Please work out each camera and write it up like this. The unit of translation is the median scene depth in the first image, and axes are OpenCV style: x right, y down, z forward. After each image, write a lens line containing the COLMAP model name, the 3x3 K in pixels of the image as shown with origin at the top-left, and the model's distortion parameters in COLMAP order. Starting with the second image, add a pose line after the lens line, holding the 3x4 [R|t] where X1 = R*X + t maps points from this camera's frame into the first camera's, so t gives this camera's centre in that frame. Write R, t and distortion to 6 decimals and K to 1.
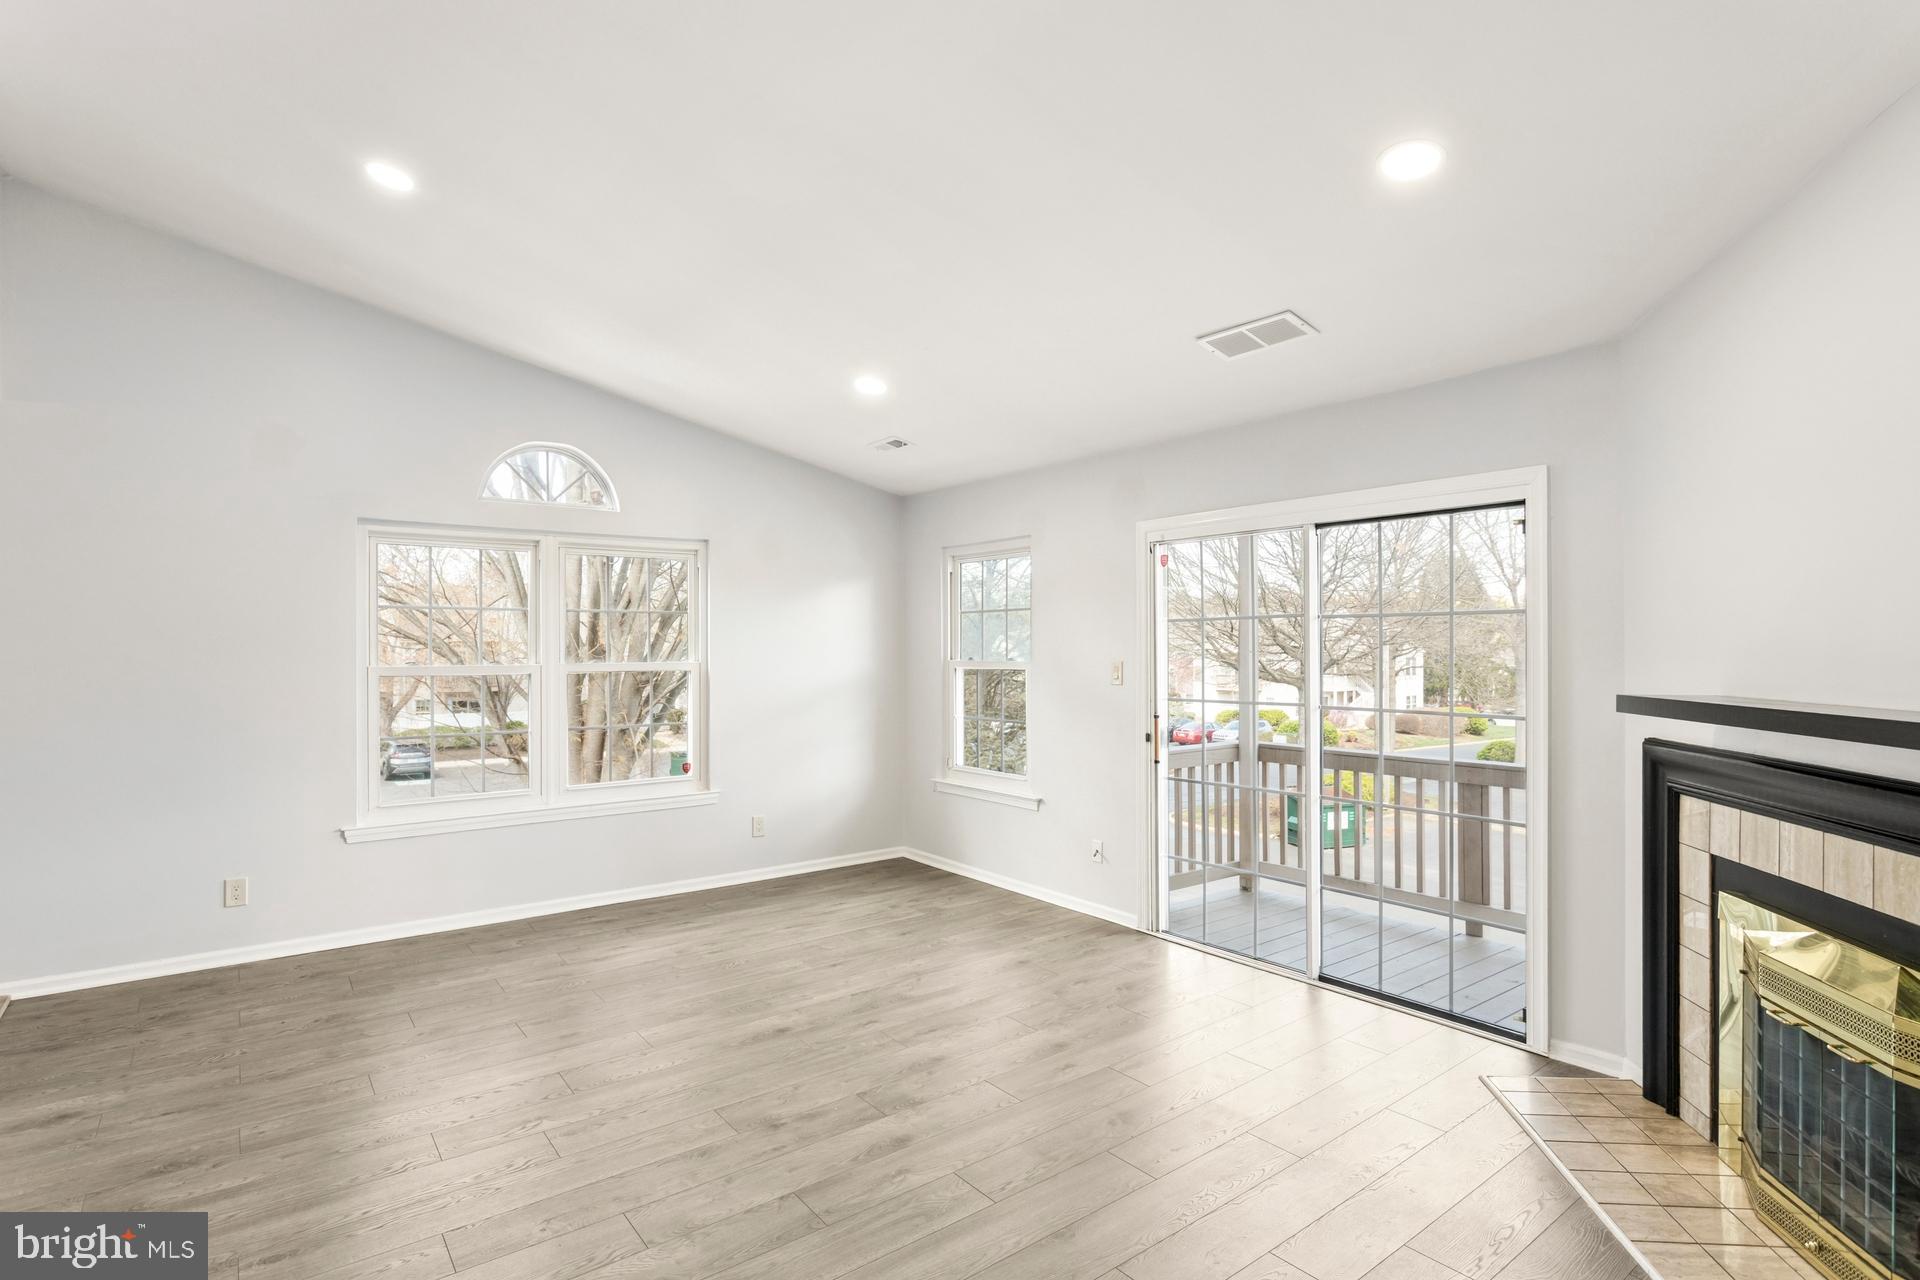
lens RADIAL K [[973.3, 0, 963.1], [0, 973.3, 645.7], [0, 0, 1]] dist [-0.004683, 0.003917]
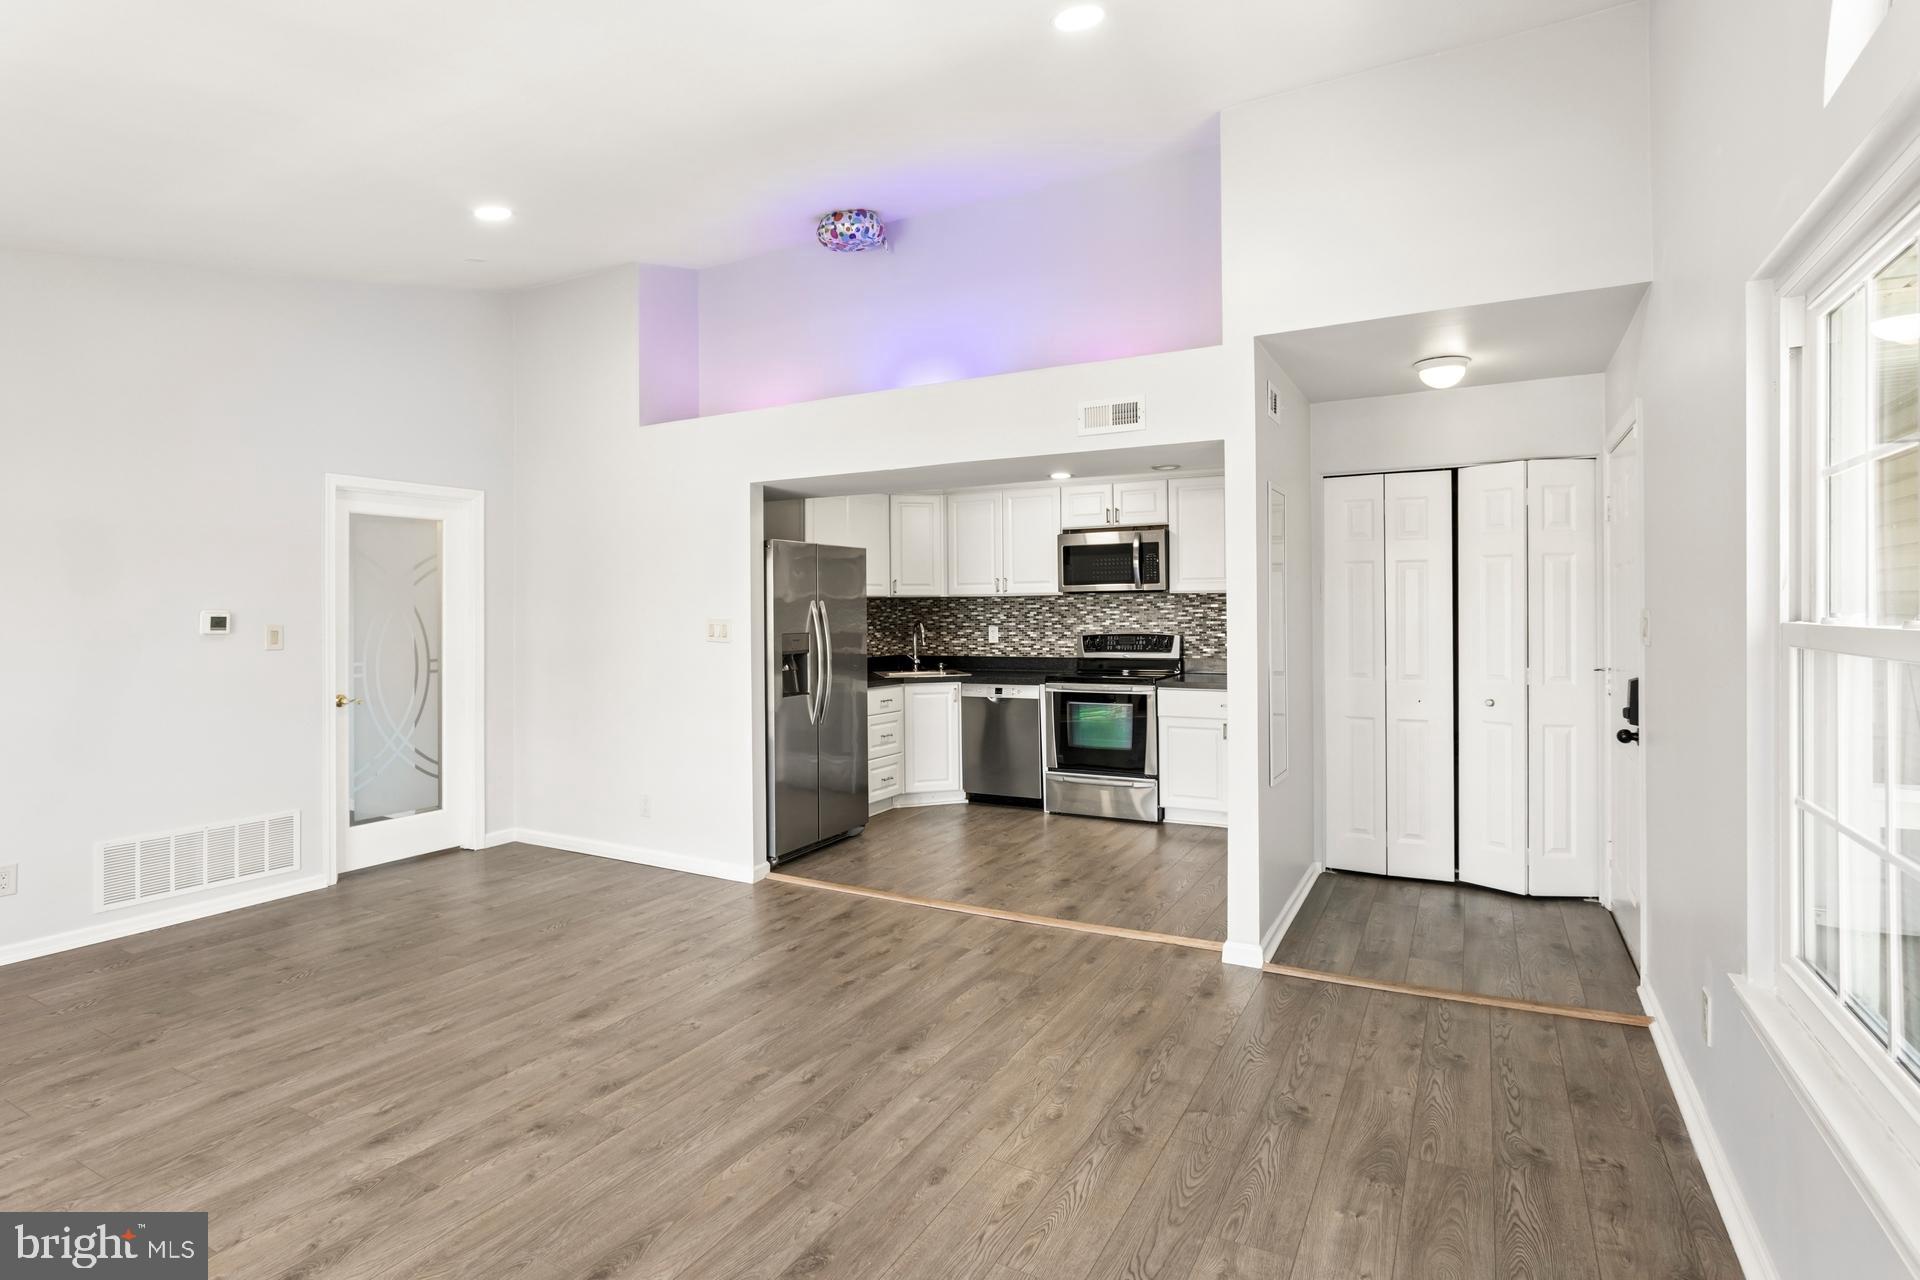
lens RADIAL K [[973.3, 0, 955.0], [0, 973.3, 624.5], [0, 0, 1]] dist [-0.004683, 0.003917]
pose [[-0.918479, 0.013482, -0.395240, -0.190121], [0.009639, 0.999885, 0.011707, 0.025403], [0.395353, 0.006943, -0.918503, 1.898175]]
